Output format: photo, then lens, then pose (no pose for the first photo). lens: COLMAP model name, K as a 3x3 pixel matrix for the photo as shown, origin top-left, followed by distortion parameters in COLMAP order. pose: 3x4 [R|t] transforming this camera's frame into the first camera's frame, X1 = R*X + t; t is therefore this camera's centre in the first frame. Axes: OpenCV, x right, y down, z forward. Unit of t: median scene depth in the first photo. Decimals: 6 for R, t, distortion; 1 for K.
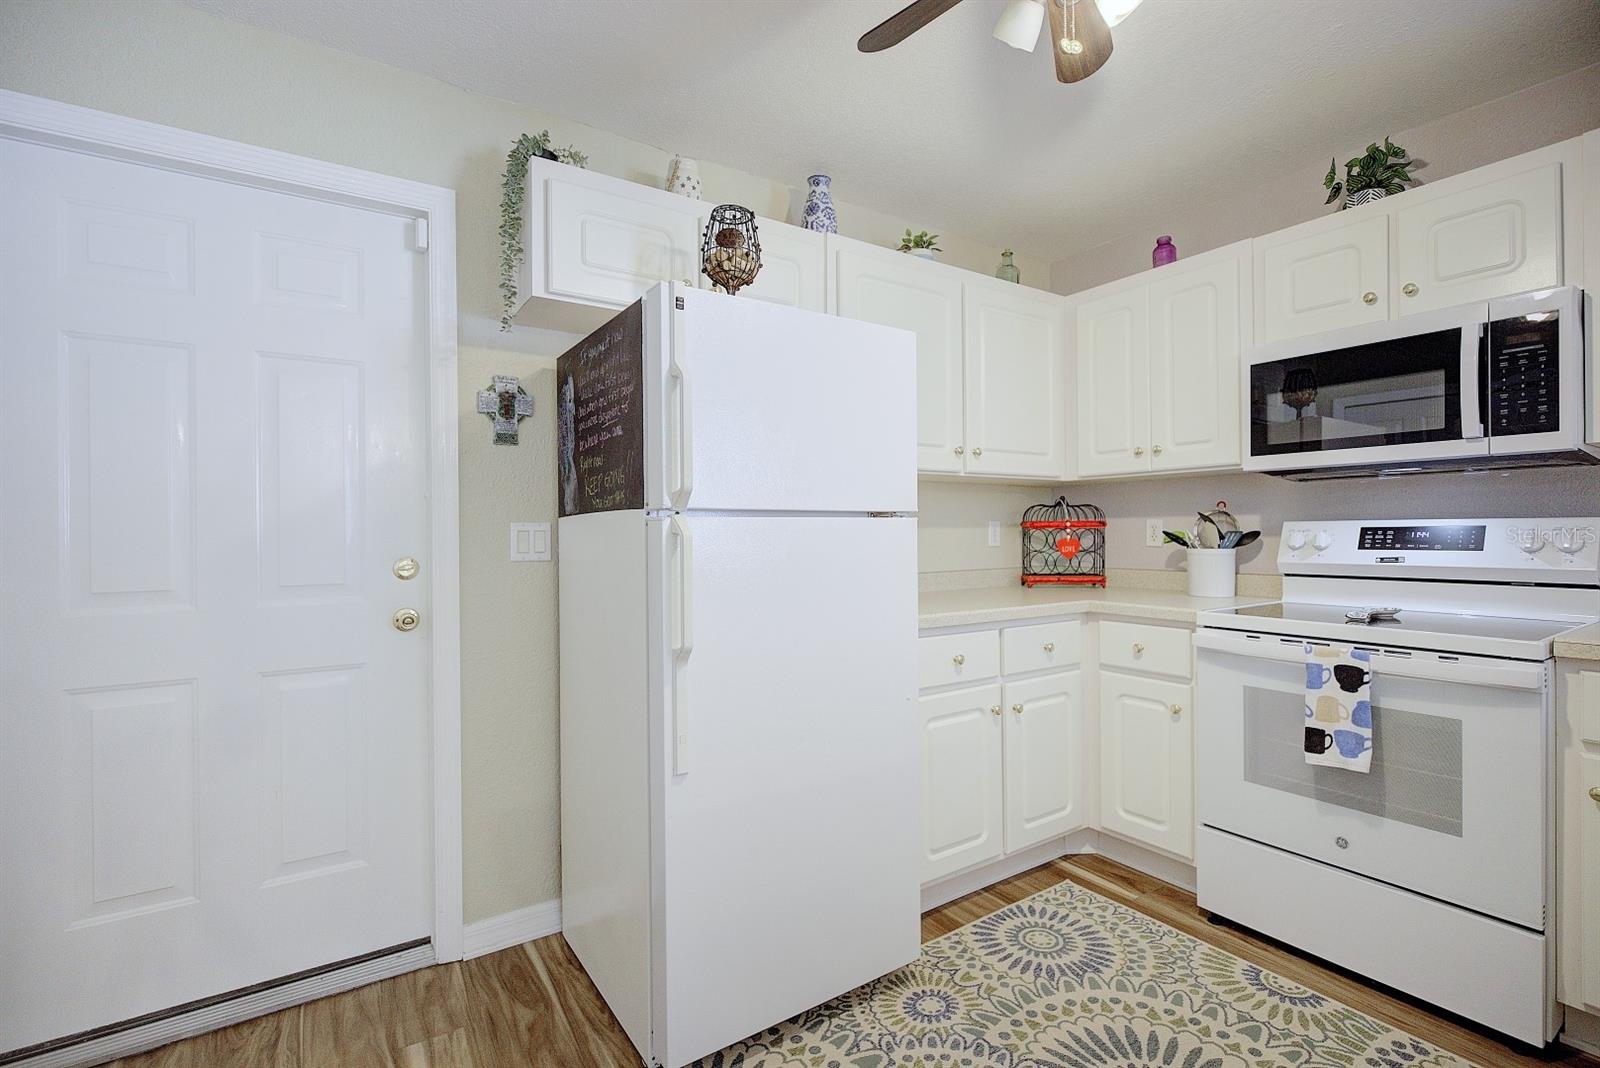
lens RADIAL K [[732.4, 0, 802.1], [0, 732.4, 535.4], [0, 0, 1]] dist [-0.002828, -0.000287]
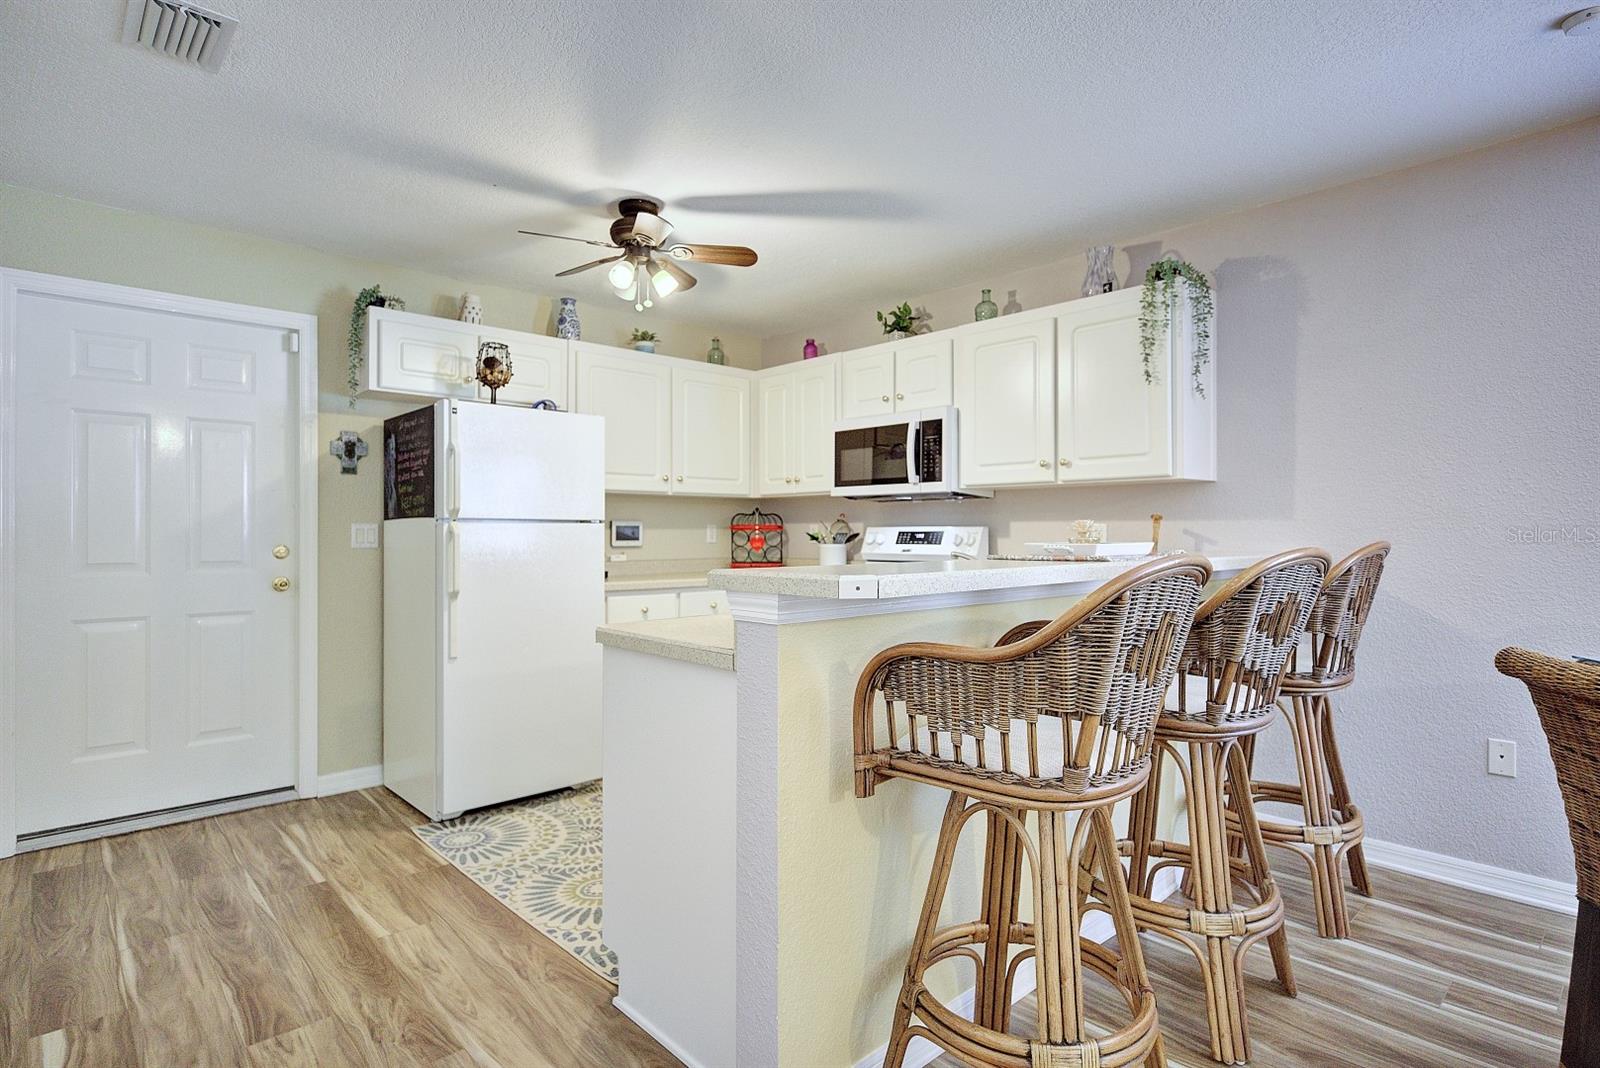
lens RADIAL K [[801.7, 0, 799.7], [0, 801.7, 532.2], [0, 0, 1]] dist [-0.003906, 0.000016]
pose [[0.986237, 0.007922, 0.165150, 0.277548], [-0.007004, 0.999957, -0.006139, 0.004833], [-0.165192, 0.004898, 0.986249, -0.885362]]
